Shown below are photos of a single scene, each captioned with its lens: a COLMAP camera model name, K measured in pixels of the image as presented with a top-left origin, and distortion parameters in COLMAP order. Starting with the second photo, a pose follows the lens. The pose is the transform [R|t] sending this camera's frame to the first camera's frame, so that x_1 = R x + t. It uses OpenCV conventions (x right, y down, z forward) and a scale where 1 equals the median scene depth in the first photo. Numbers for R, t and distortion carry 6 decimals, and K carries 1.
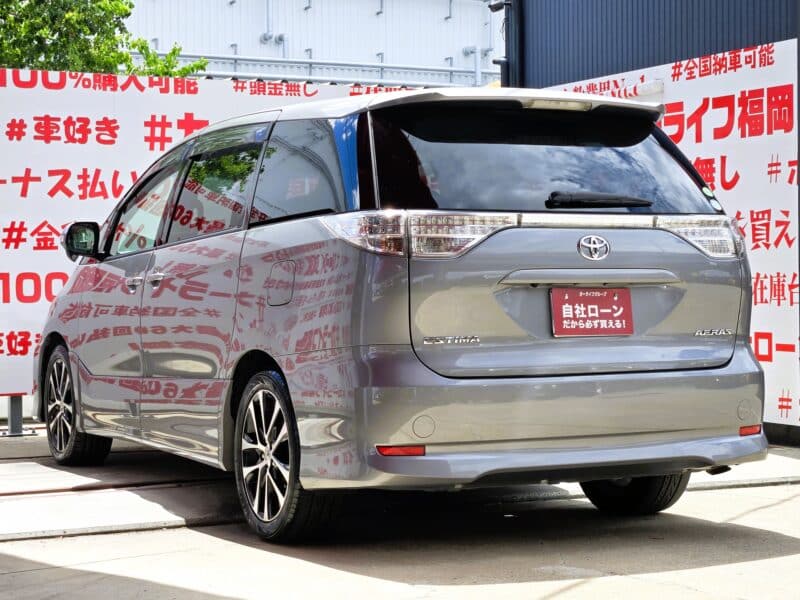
lens RADIAL K [[1667.9, 0, 398.7], [0, 1667.9, 279.9], [0, 0, 1]] dist [-0.233614, 0.000000]
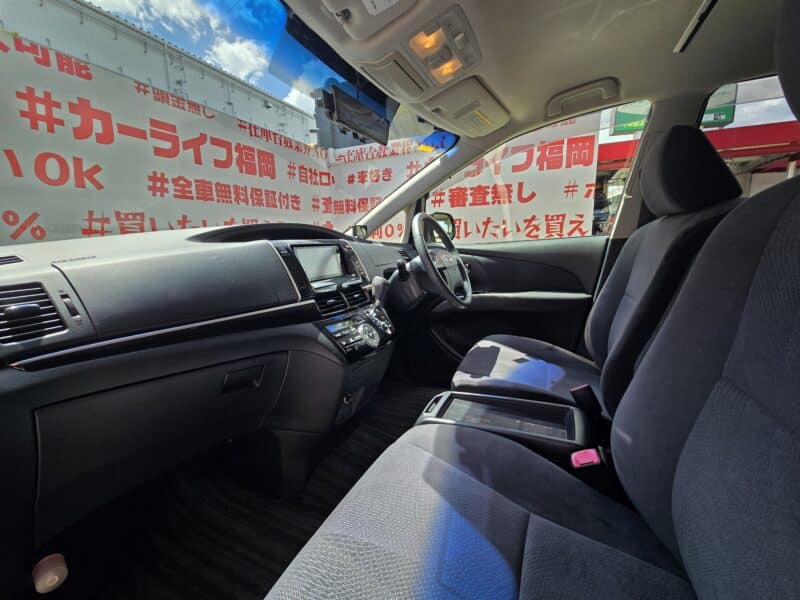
lens RADIAL K [[331.9, 0, 405.9], [0, 331.9, 296.7], [0, 0, 1]] dist [-0.004974, -0.000070]
pose [[0.784447, -0.112417, 0.609923, -0.123710], [0.014808, 0.986550, 0.162789, -0.016105], [-0.620019, -0.118667, 0.775561, 0.813392]]
